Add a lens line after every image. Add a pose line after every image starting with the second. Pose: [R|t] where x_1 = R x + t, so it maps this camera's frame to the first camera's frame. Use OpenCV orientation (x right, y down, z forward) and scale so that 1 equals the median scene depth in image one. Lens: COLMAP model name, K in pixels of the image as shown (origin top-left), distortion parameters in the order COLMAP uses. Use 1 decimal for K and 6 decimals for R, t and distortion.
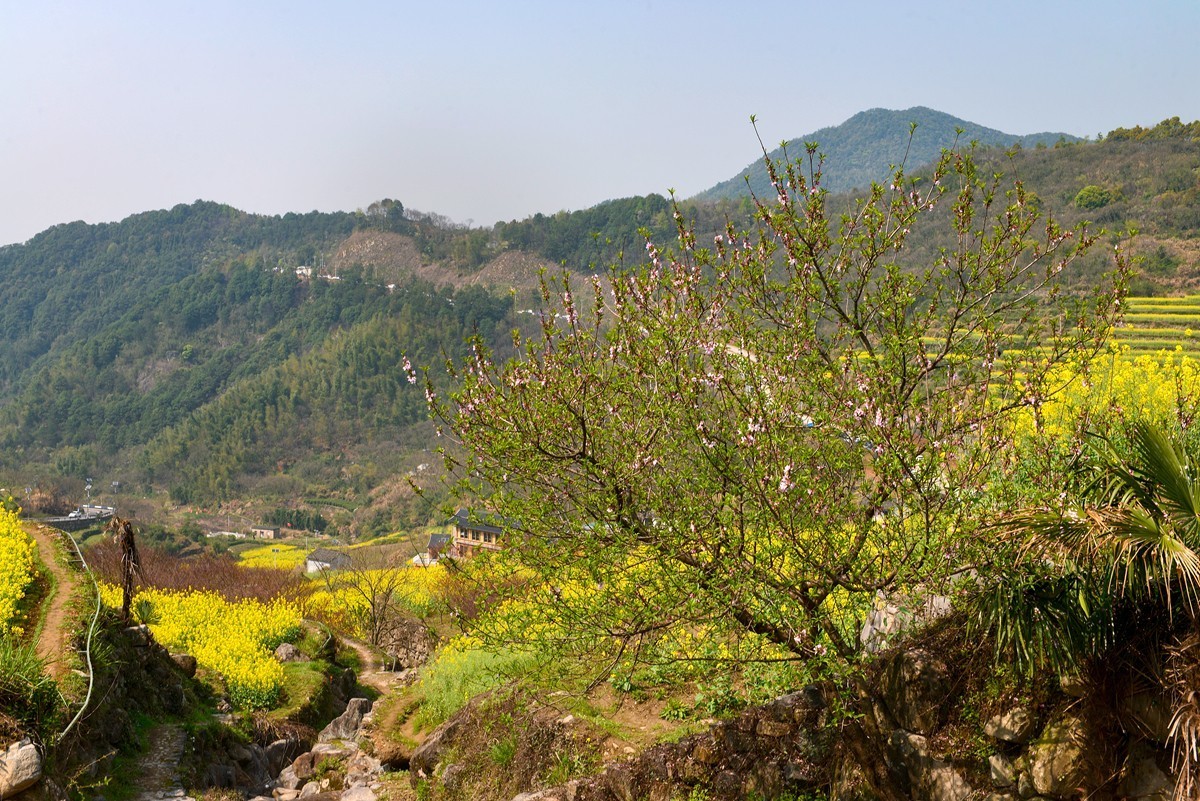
lens RADIAL K [[1564.4, 0, 600.0], [0, 1564.4, 400.5], [0, 0, 1]] dist [-0.000814, 0.028328]
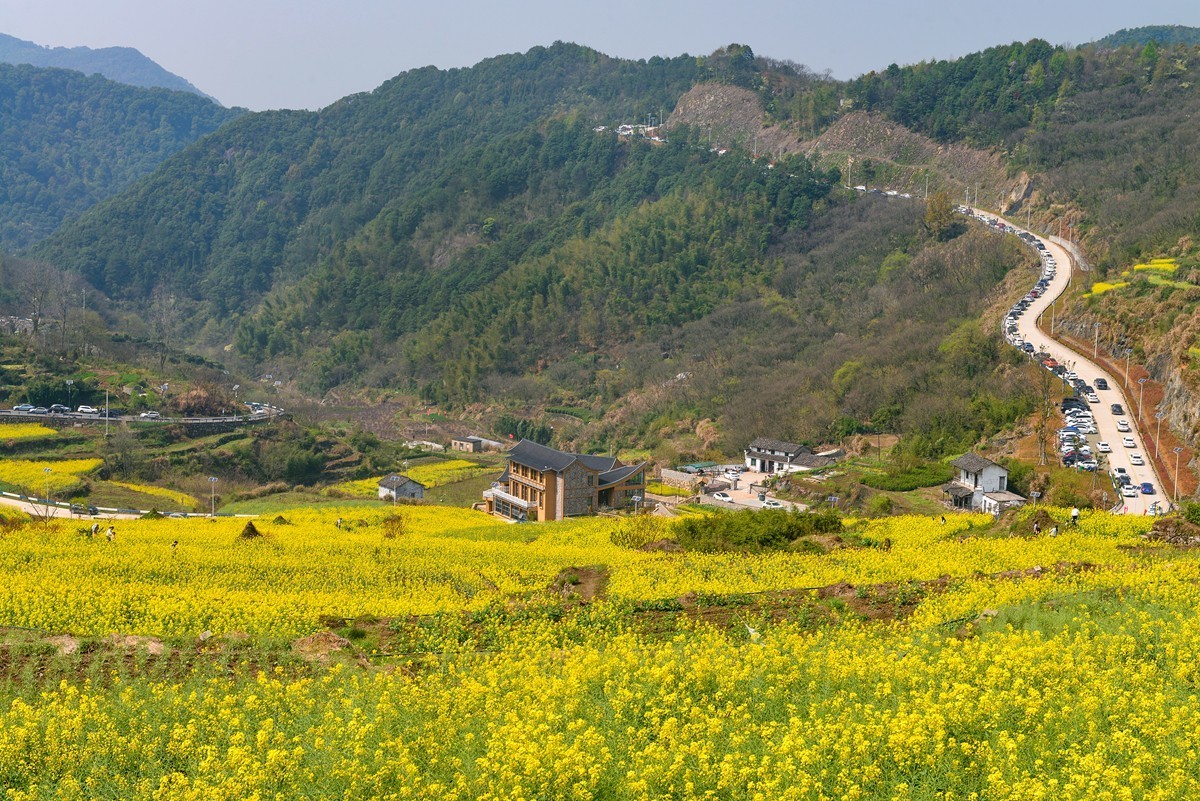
lens RADIAL K [[1936.2, 0, 600.0], [0, 1936.2, 400.5], [0, 0, 1]] dist [0.003401, -0.054447]
pose [[0.951972, 0.050824, -0.301936, 0.122742], [-0.030343, 0.996933, 0.072145, -0.013896], [0.304677, -0.059518, 0.950594, -0.003516]]
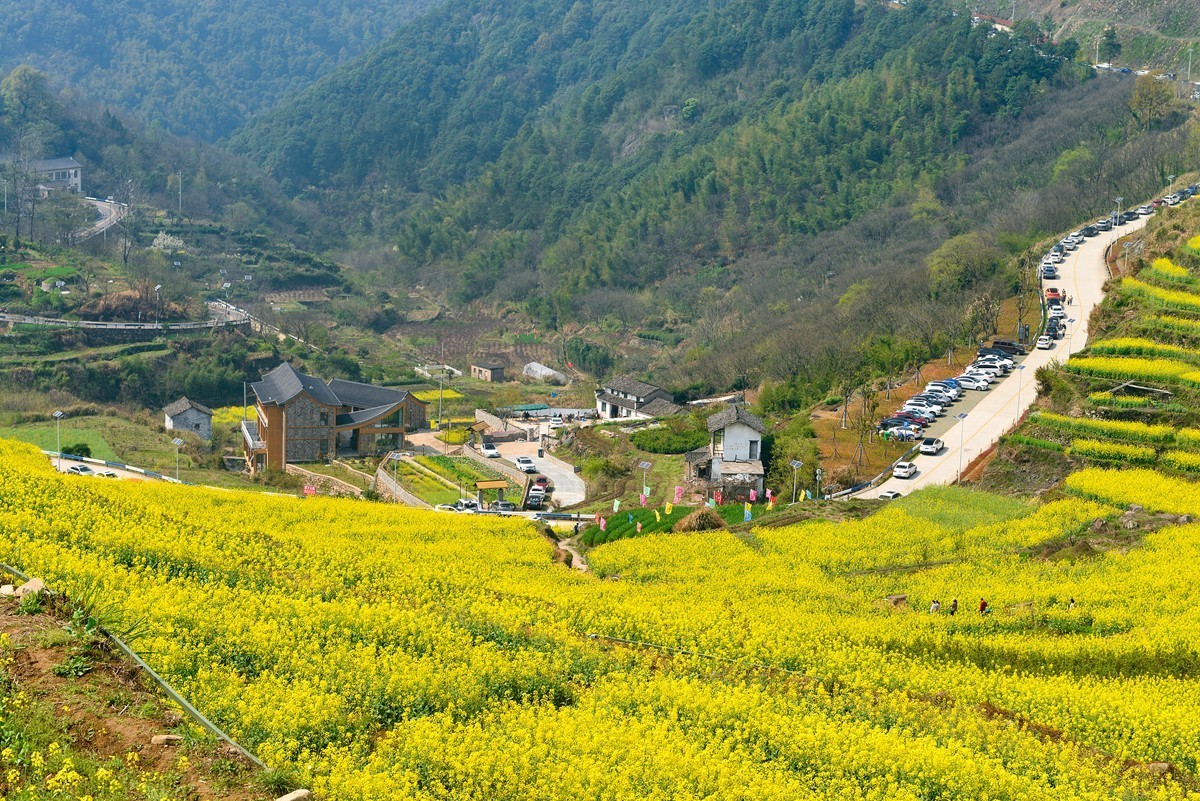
lens RADIAL K [[2277.2, 0, 600.0], [0, 2277.2, 400.5], [0, 0, 1]] dist [-0.016438, 0.237280]
pose [[0.851396, 0.107109, -0.513471, 0.241129], [-0.055364, 0.991811, 0.115090, -0.016181], [0.521593, -0.069559, 0.850354, 0.100525]]
